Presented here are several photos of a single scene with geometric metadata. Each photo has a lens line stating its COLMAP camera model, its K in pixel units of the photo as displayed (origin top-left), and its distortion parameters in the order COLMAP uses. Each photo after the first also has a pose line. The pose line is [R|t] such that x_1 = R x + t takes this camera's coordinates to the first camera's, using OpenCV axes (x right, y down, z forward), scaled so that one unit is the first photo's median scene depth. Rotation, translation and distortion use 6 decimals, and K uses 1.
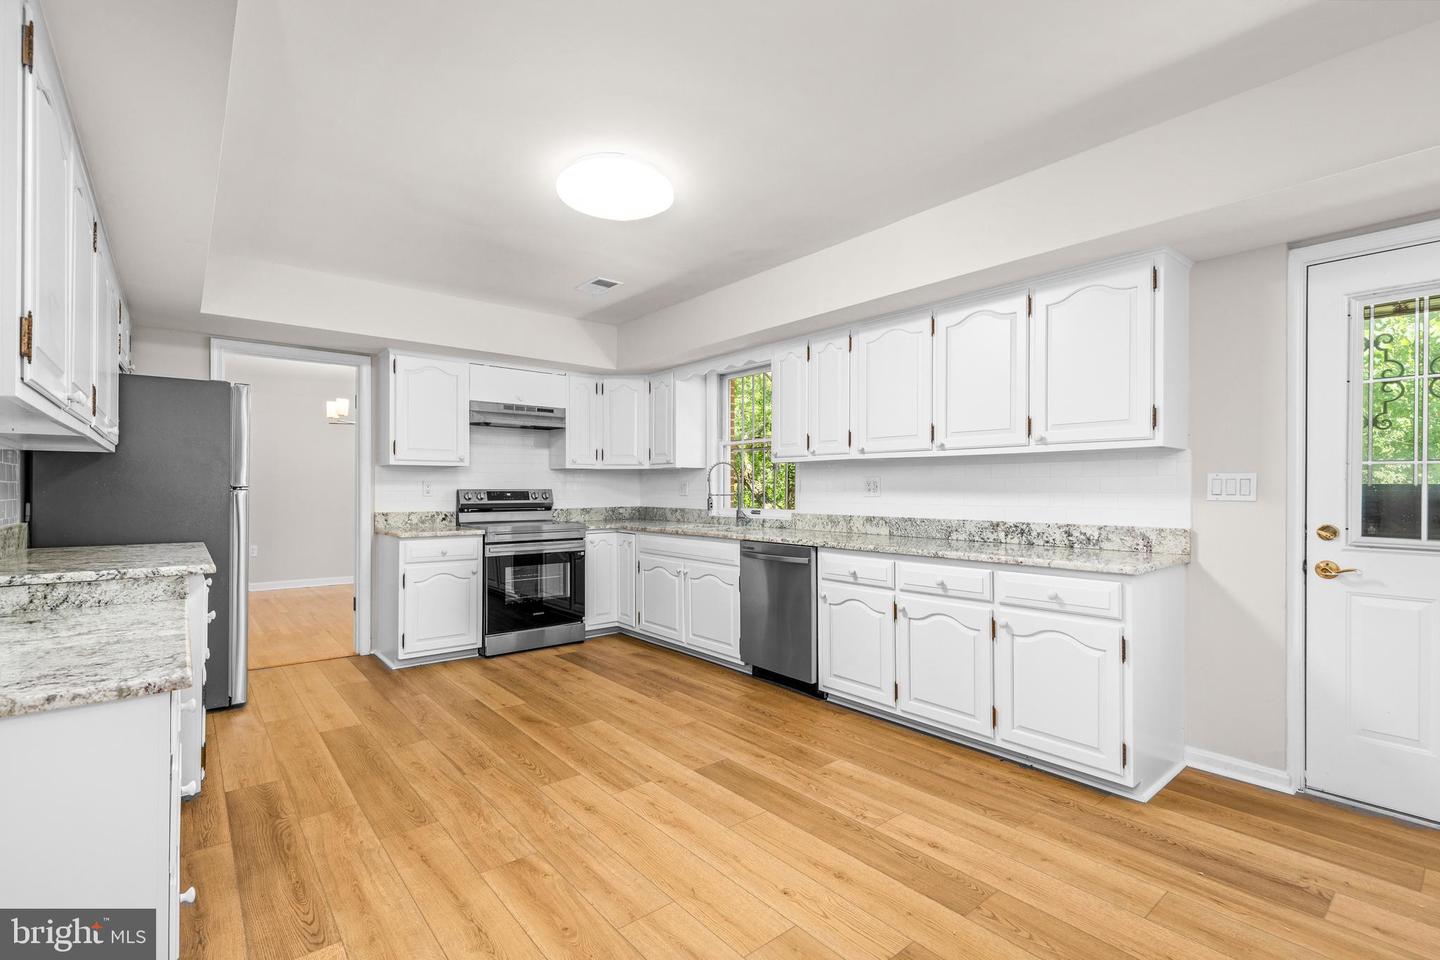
lens RADIAL K [[650.9, 0, 724.5], [0, 650.9, 485.5], [0, 0, 1]] dist [0.013901, 0.000324]
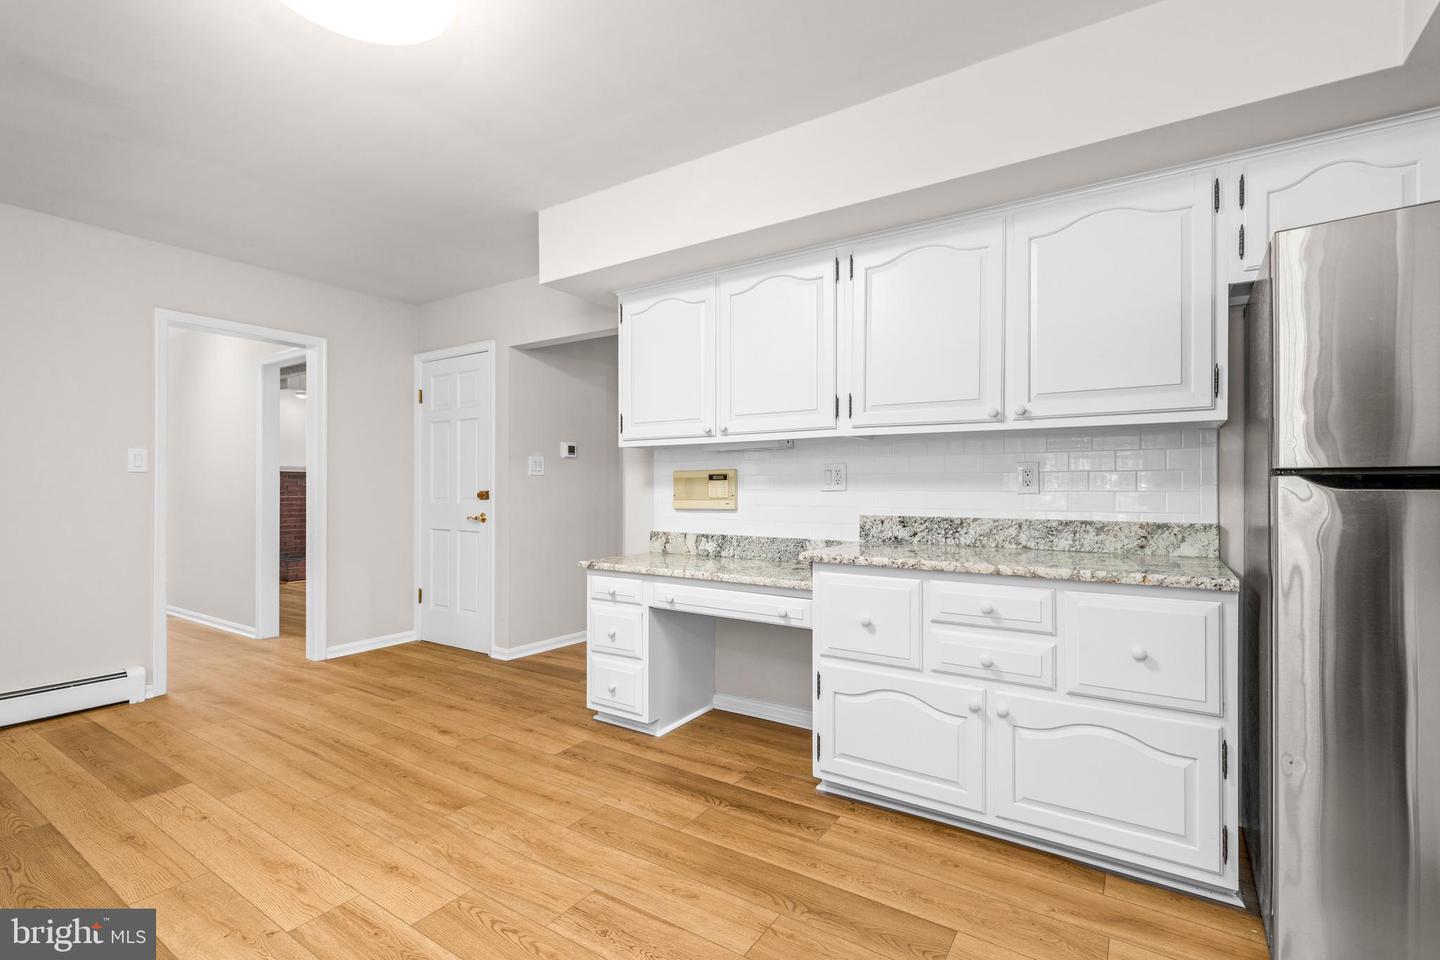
lens RADIAL K [[650.9, 0, 720.6], [0, 650.9, 485.1], [0, 0, 1]] dist [0.013901, 0.000324]
pose [[-0.958905, -0.000271, -0.283726, -0.282406], [0.002058, 0.999967, -0.007911, 0.017232], [0.283718, -0.008170, -0.958873, 1.464315]]
